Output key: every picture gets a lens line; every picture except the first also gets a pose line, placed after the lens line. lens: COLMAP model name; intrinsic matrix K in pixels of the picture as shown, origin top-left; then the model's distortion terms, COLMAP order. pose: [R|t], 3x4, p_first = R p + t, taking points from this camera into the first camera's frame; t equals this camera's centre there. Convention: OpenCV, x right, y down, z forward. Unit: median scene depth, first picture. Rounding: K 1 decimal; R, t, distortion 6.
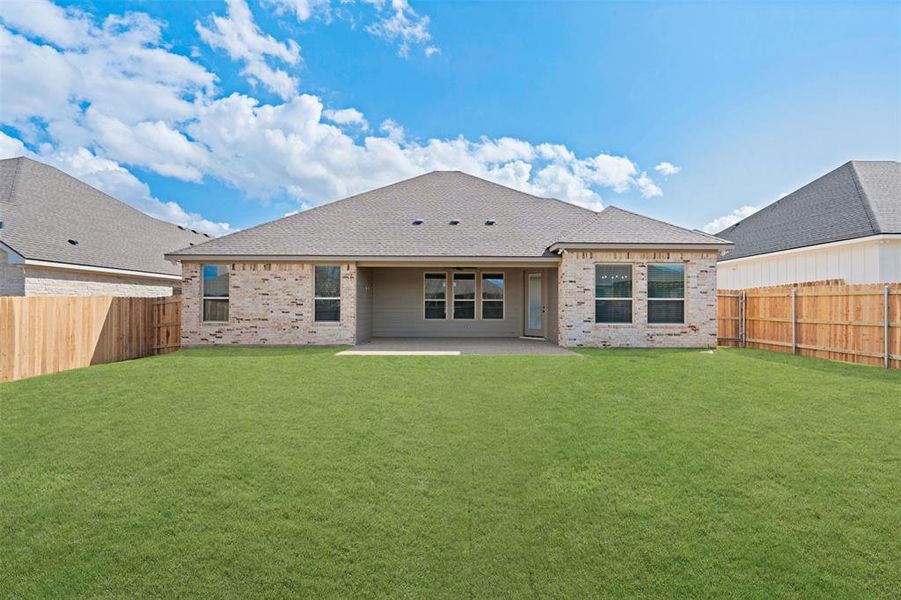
lens RADIAL K [[399.7, 0, 450.5], [0, 399.7, 300.0], [0, 0, 1]] dist [-0.000338, -0.000031]
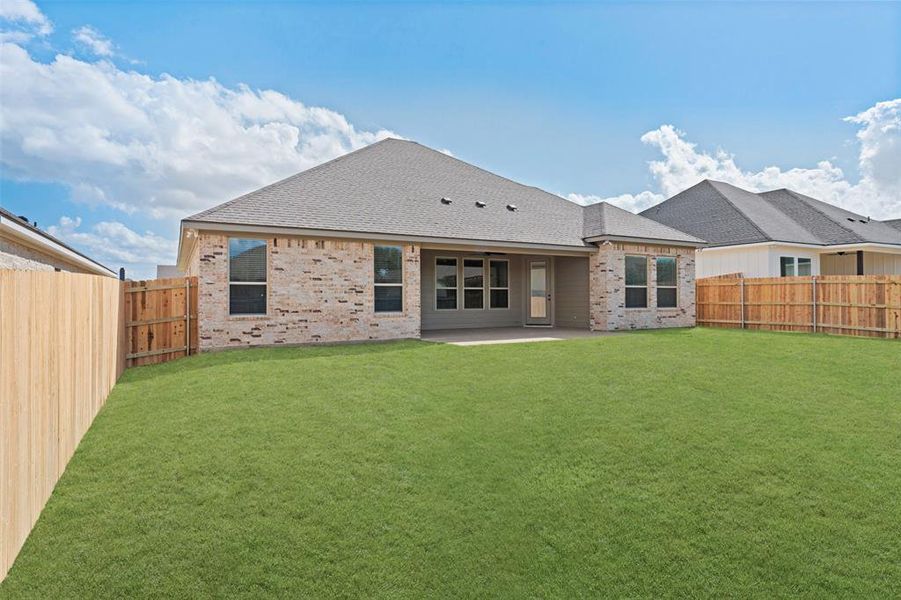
lens RADIAL K [[469.3, 0, 450.5], [0, 469.3, 300.0], [0, 0, 1]] dist [0.001073, -0.000187]
pose [[0.887334, -0.008637, 0.461046, -0.658715], [0.002269, 0.999894, 0.014364, 0.014364], [-0.461121, -0.011700, 0.887260, 0.056632]]
